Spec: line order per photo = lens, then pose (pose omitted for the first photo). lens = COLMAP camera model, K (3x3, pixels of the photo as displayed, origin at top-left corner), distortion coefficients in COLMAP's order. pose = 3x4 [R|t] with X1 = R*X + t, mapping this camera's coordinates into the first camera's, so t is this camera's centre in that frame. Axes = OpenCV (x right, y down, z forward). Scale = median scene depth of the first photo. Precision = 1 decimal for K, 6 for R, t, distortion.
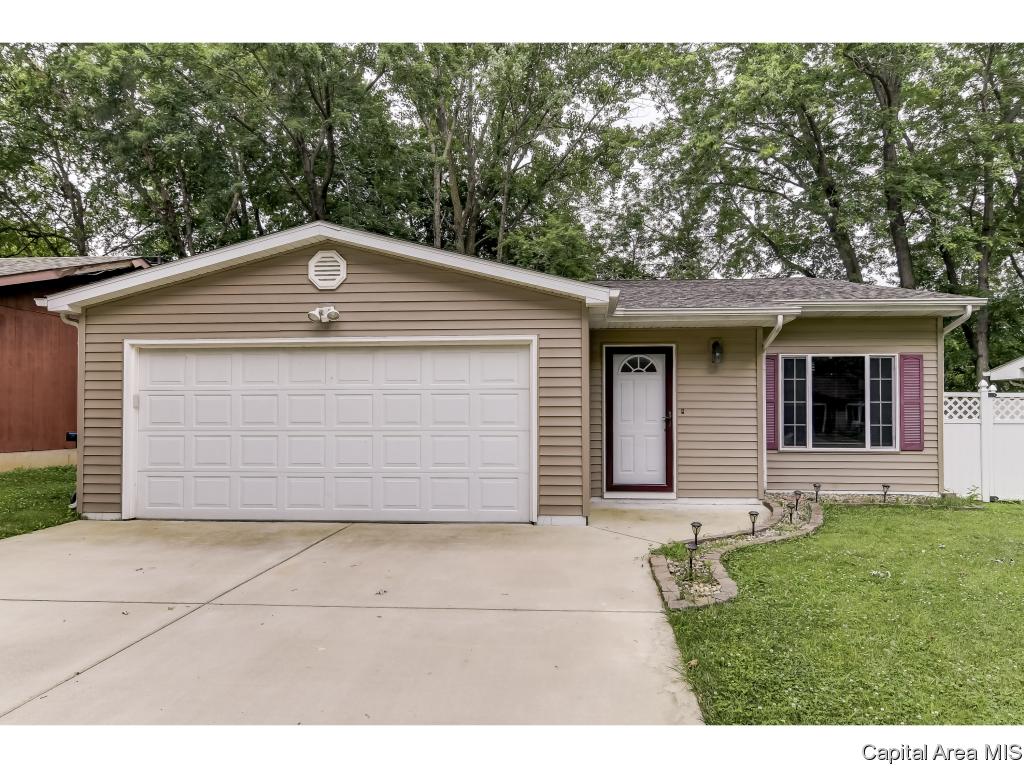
lens RADIAL K [[648.2, 0, 512.0], [0, 648.2, 384.0], [0, 0, 1]] dist [0.008655, 0.001421]
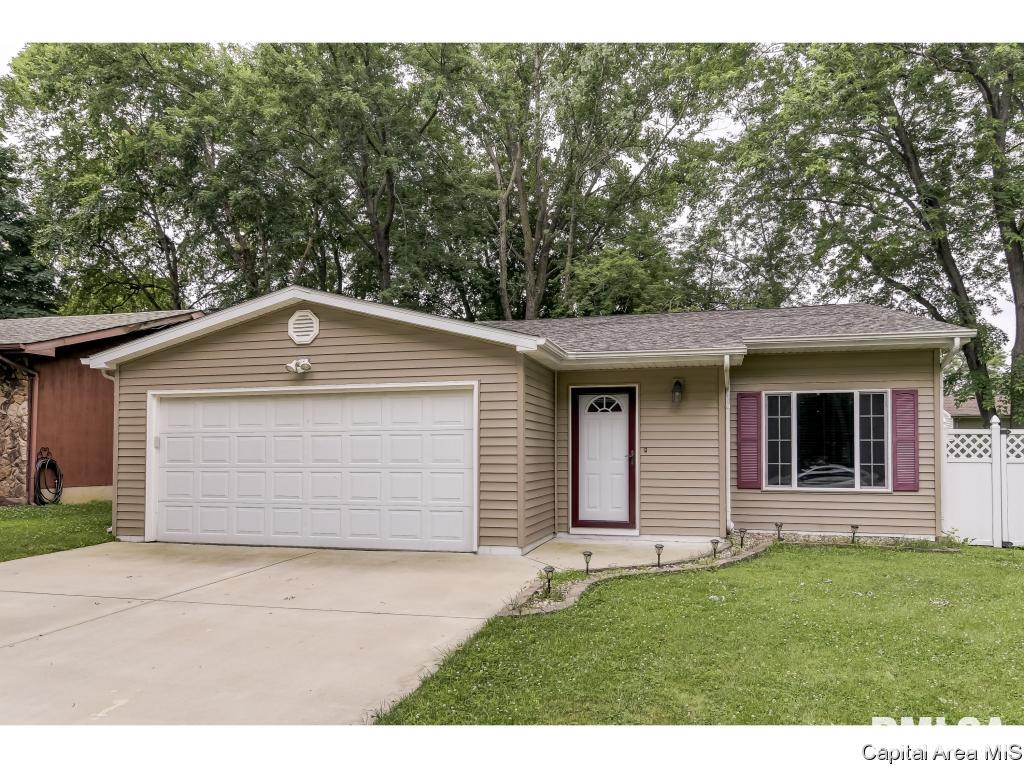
lens RADIAL K [[713.2, 0, 506.7], [0, 713.2, 411.0], [0, 0, 1]] dist [0.011380, -0.003236]
pose [[0.983081, -0.011399, -0.182816, 0.250723], [0.009274, 0.999879, -0.012473, -0.007324], [0.182936, 0.010567, 0.983068, -0.144338]]
